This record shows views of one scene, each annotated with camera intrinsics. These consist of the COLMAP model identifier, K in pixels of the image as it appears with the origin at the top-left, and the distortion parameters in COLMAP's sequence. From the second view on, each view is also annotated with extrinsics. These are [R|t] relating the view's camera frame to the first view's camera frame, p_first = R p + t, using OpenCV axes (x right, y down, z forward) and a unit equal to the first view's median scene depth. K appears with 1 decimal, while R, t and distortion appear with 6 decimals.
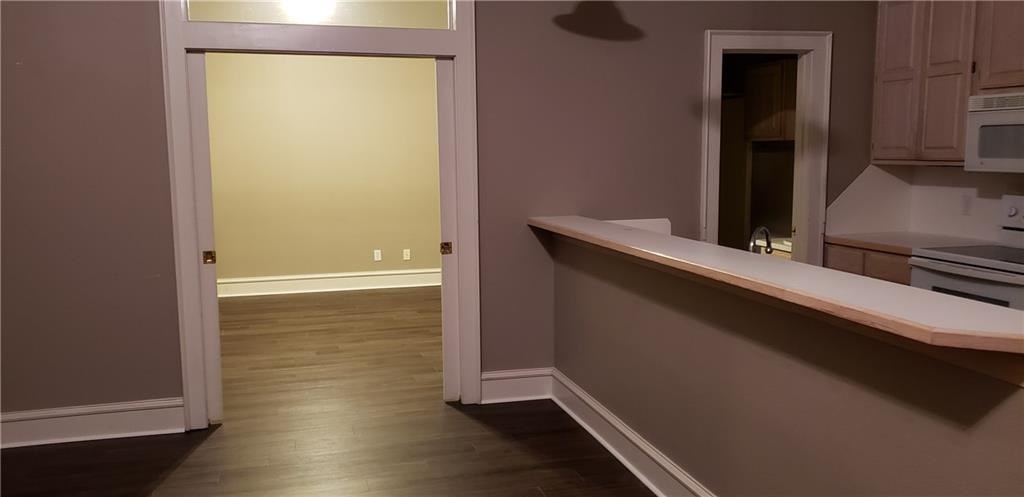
lens RADIAL K [[789.1, 0, 489.3], [0, 789.1, 245.3], [0, 0, 1]] dist [0.112071, -0.160445]
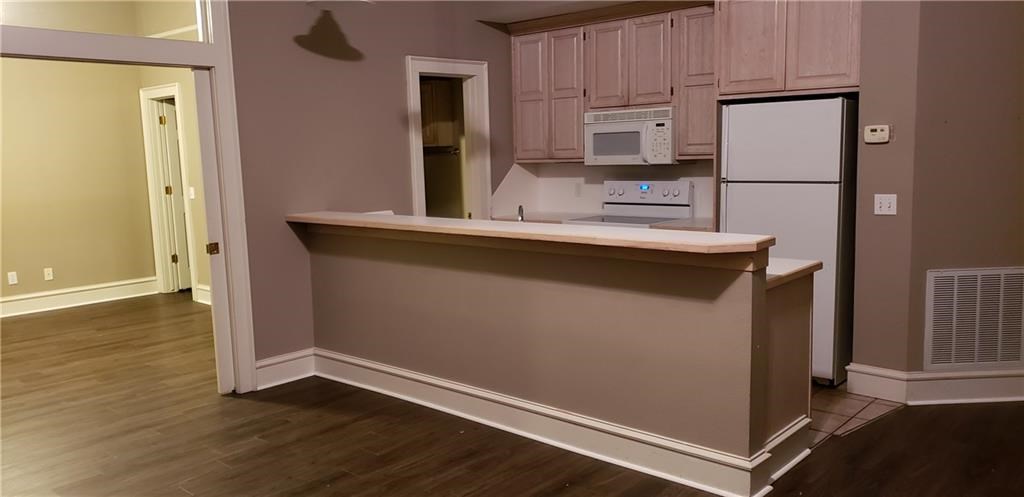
lens RADIAL K [[789.1, 0, 489.3], [0, 789.1, 245.3], [0, 0, 1]] dist [0.112071, -0.160445]
pose [[0.838789, -0.079216, 0.538663, -0.308699], [0.084813, 0.996292, 0.014447, 0.014570], [-0.537810, 0.033568, 0.842398, -0.089280]]
